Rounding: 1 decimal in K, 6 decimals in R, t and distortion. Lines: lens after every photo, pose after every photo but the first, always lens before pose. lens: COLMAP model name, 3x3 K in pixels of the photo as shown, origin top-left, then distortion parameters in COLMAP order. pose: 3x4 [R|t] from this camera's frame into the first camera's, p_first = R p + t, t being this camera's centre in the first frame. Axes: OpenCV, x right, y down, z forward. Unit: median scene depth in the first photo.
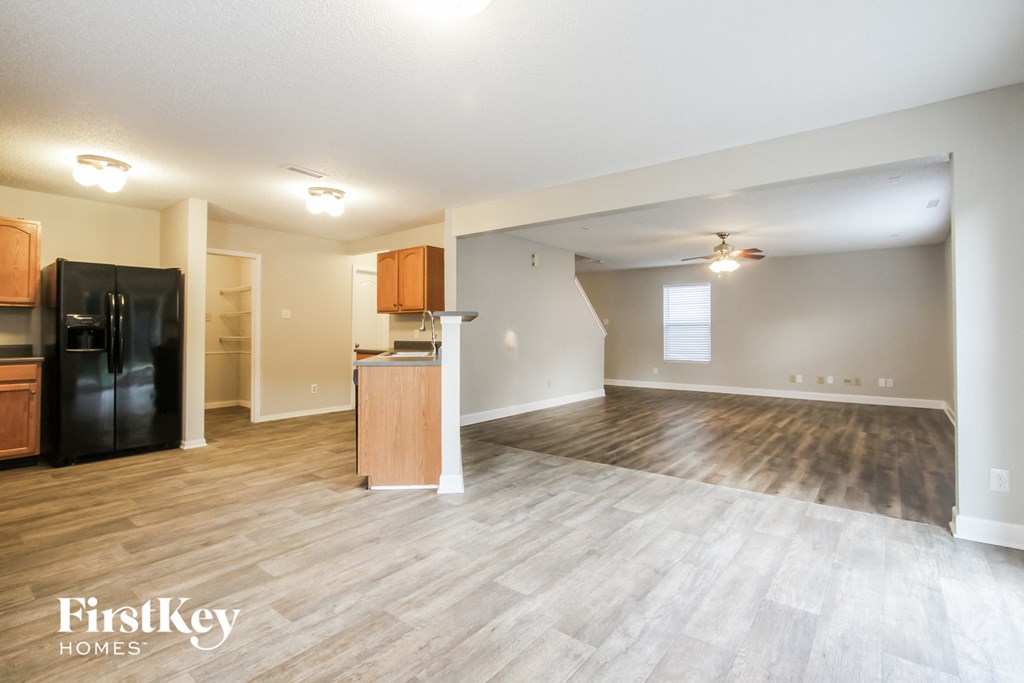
lens RADIAL K [[517.9, 0, 510.7], [0, 517.9, 310.3], [0, 0, 1]] dist [-0.001707, 0.001135]
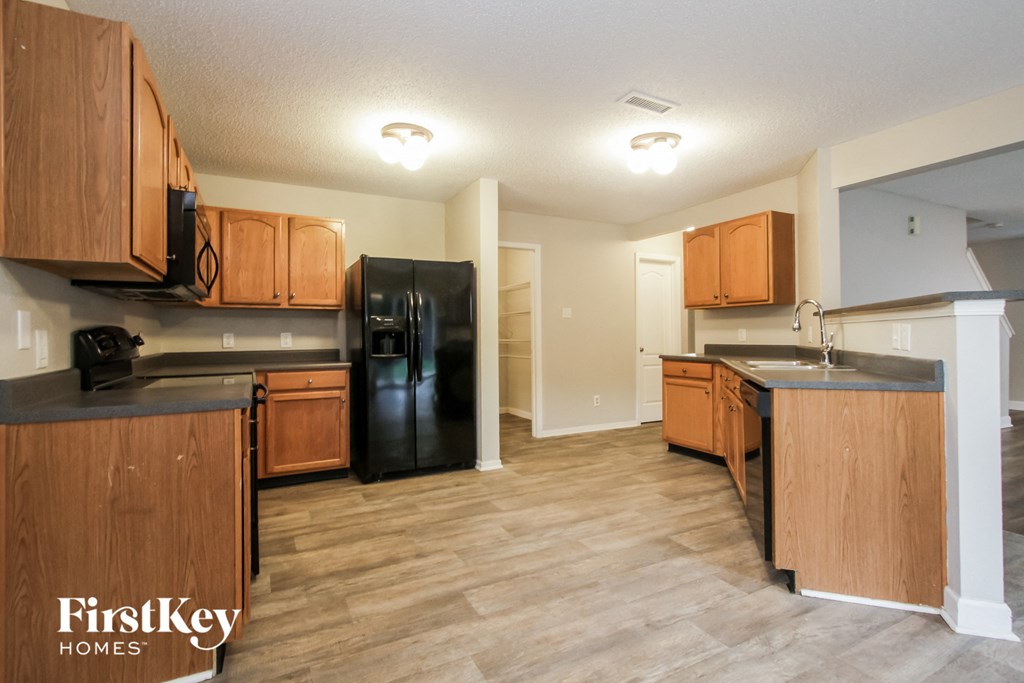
lens RADIAL K [[517.9, 0, 510.7], [0, 517.9, 310.3], [0, 0, 1]] dist [-0.001707, 0.001135]
pose [[0.919629, -0.025743, -0.391942, -0.268214], [0.024391, 0.999667, -0.008428, 0.011188], [0.392029, -0.001809, 0.919951, 0.253648]]
